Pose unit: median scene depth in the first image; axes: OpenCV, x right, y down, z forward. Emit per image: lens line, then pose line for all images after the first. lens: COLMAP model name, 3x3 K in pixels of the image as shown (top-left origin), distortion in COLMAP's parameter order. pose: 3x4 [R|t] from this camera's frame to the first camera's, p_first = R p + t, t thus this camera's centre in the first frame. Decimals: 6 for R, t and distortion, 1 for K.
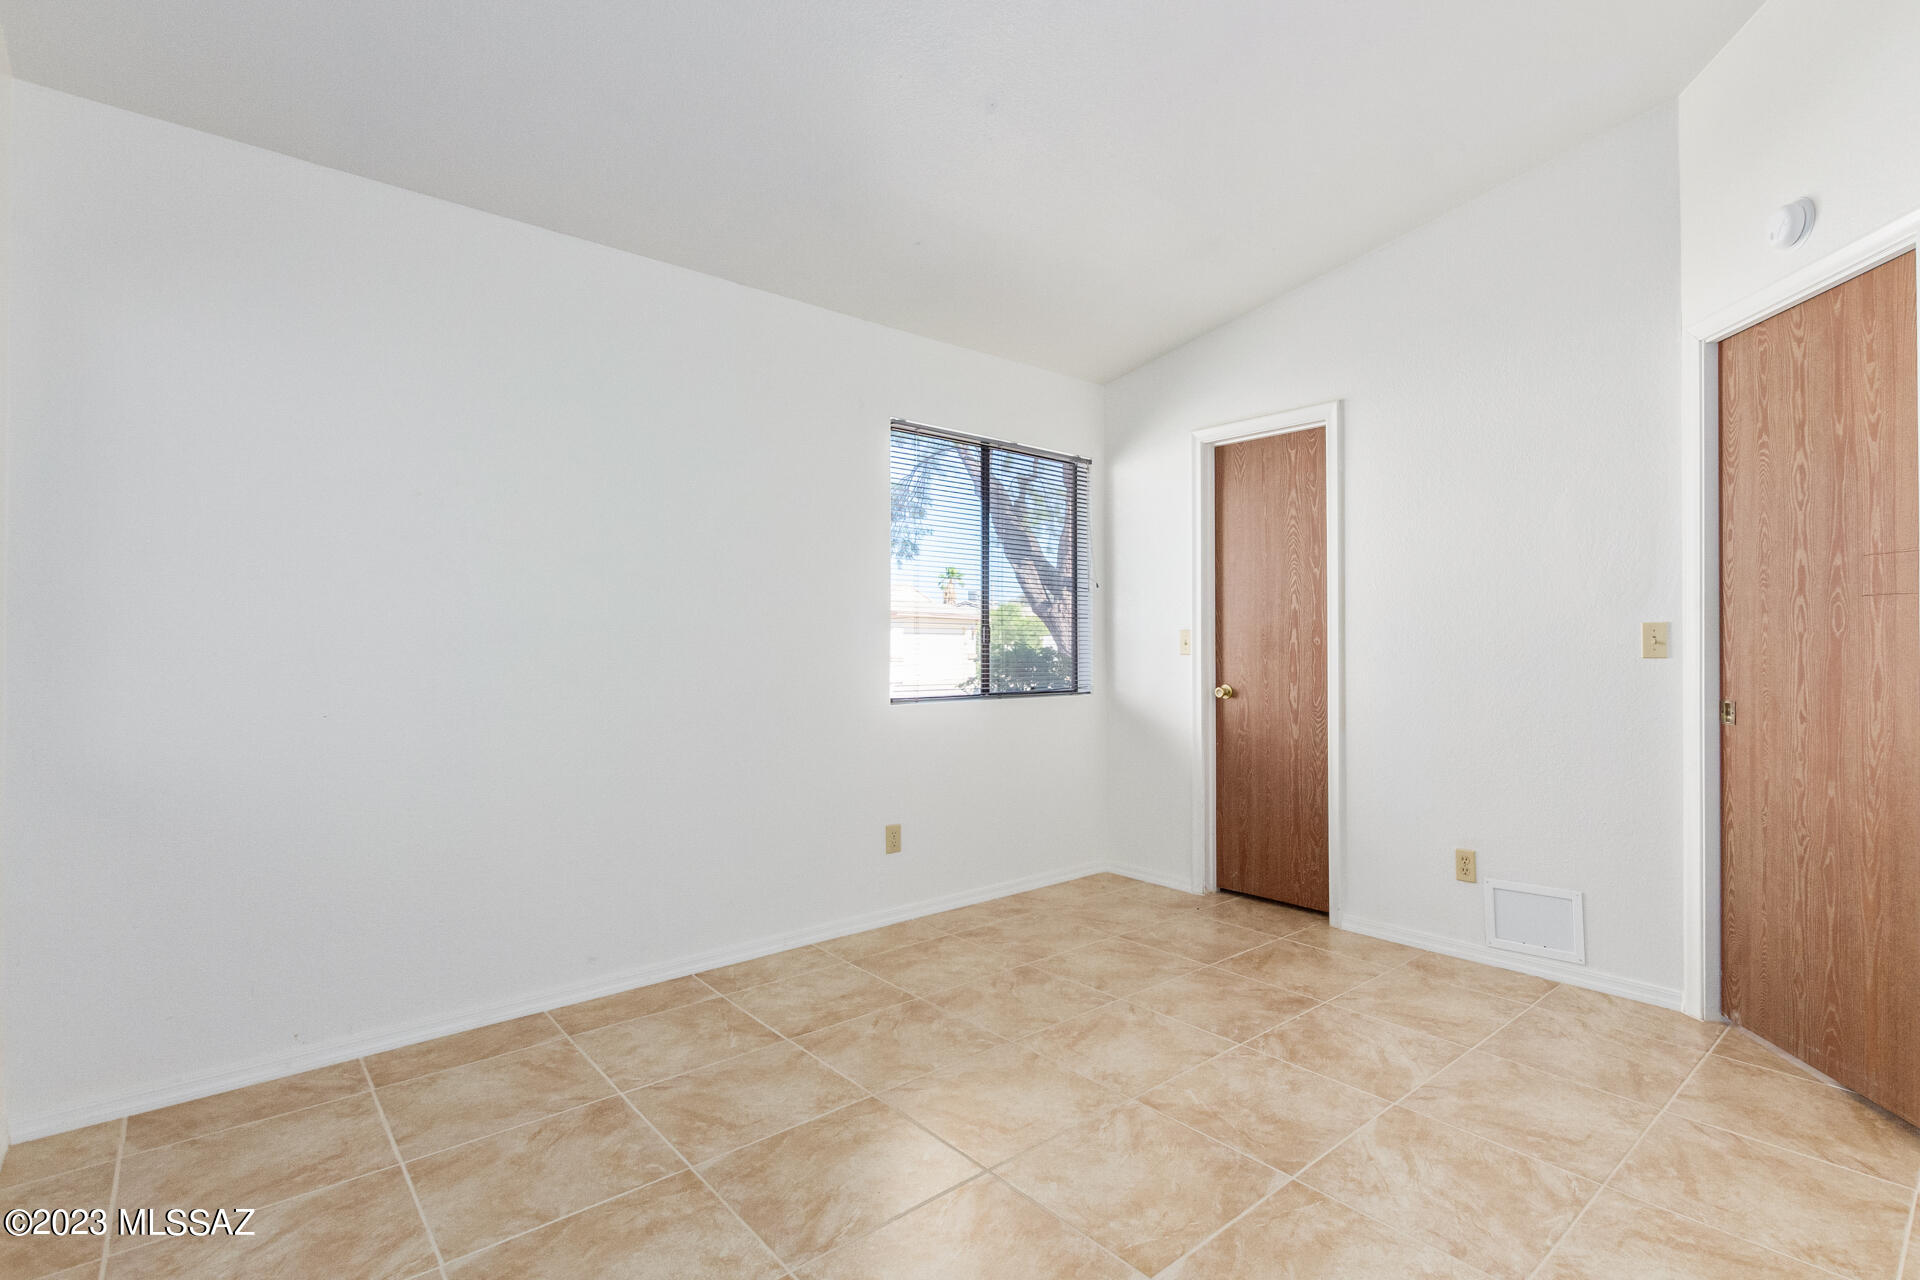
lens RADIAL K [[884.5, 0, 968.2], [0, 884.5, 641.5], [0, 0, 1]] dist [0.001409, -0.001540]
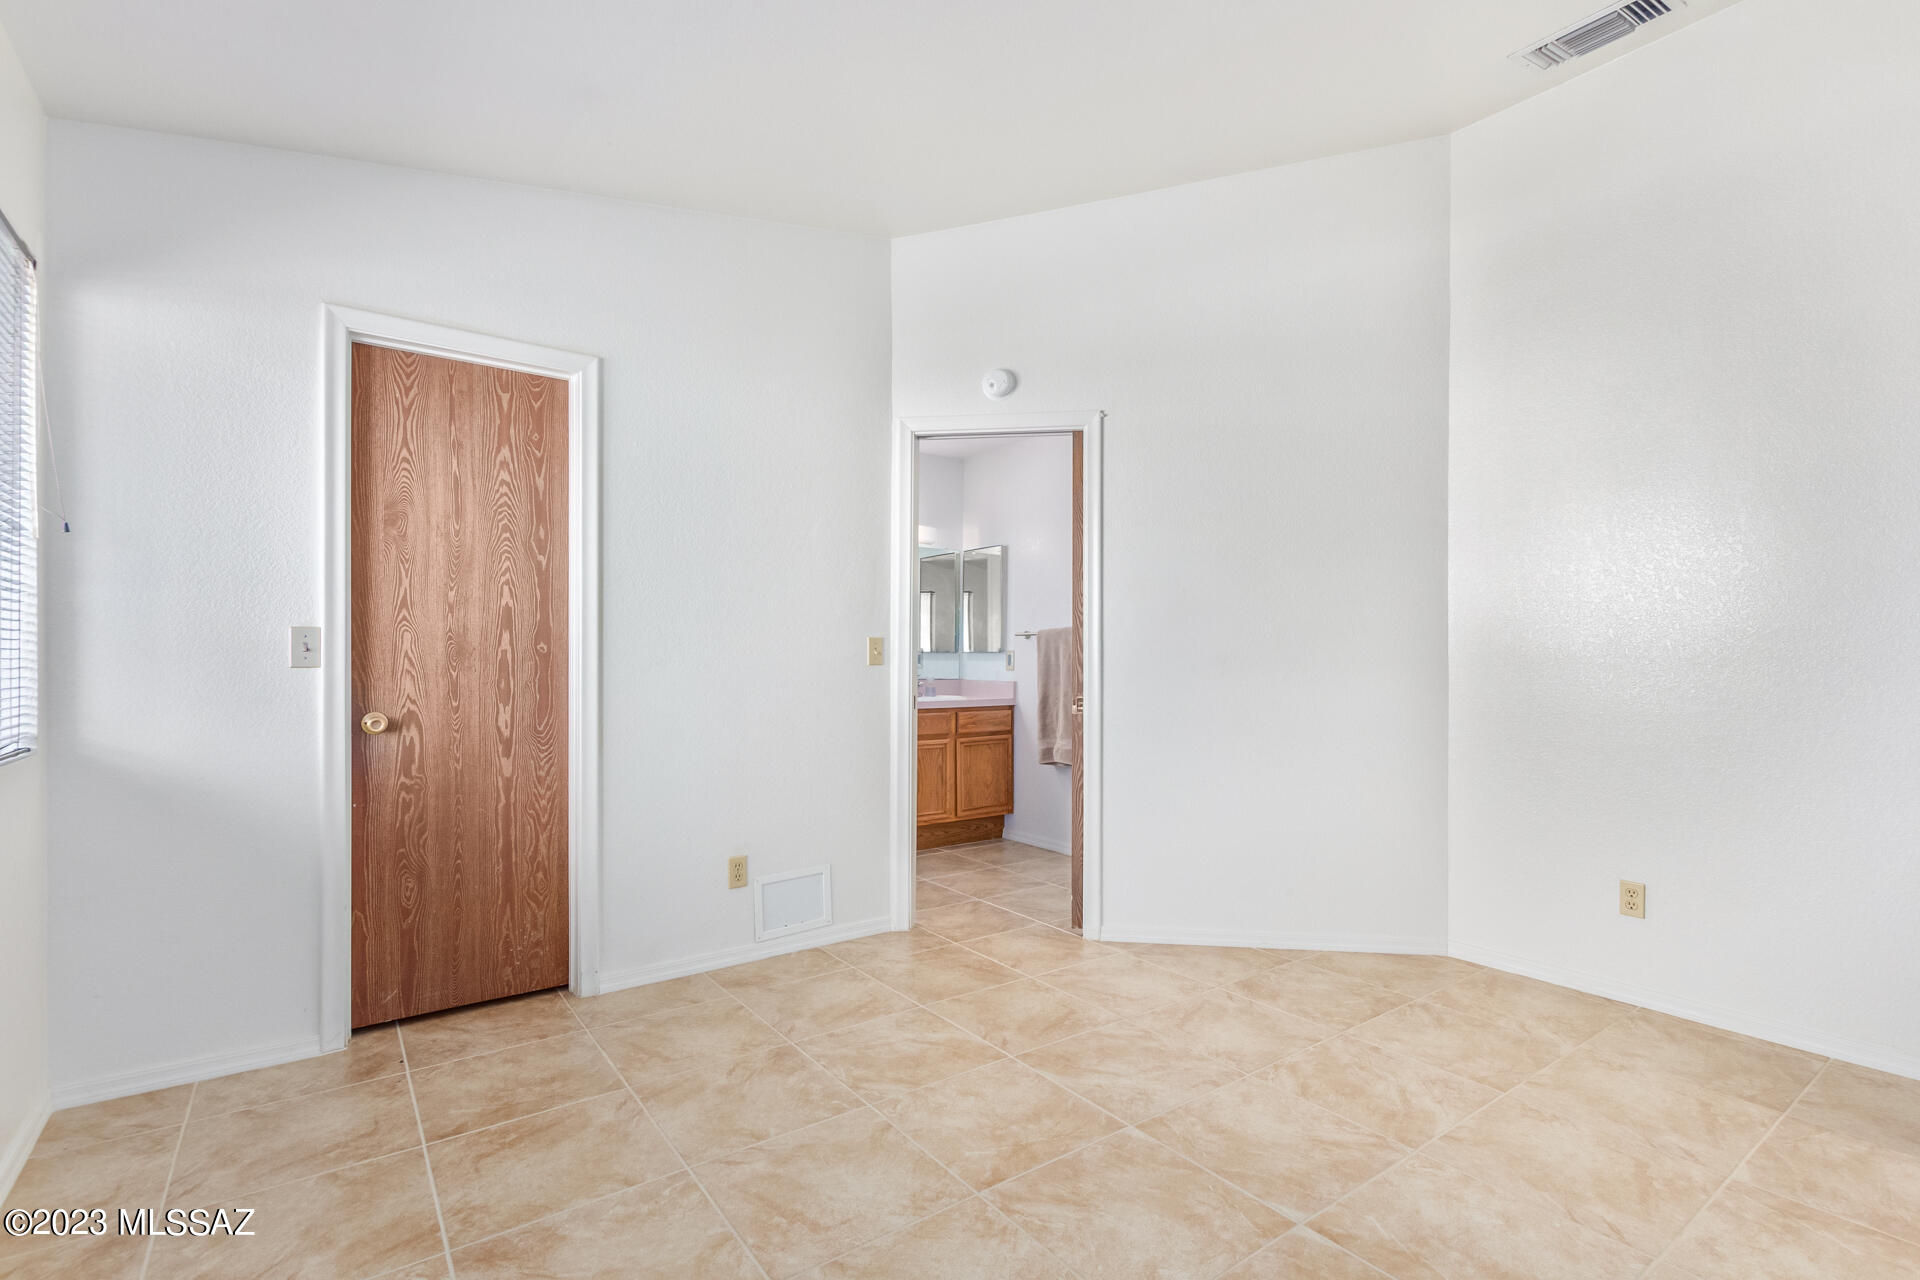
lens RADIAL K [[912.9, 0, 1009.8], [0, 912.9, 655.3], [0, 0, 1]] dist [0.001482, -0.000918]
pose [[0.041605, 0.002862, 0.999130, -0.635494], [-0.008886, 0.999957, -0.002495, 0.006929], [-0.999095, -0.008774, 0.041629, 0.874751]]
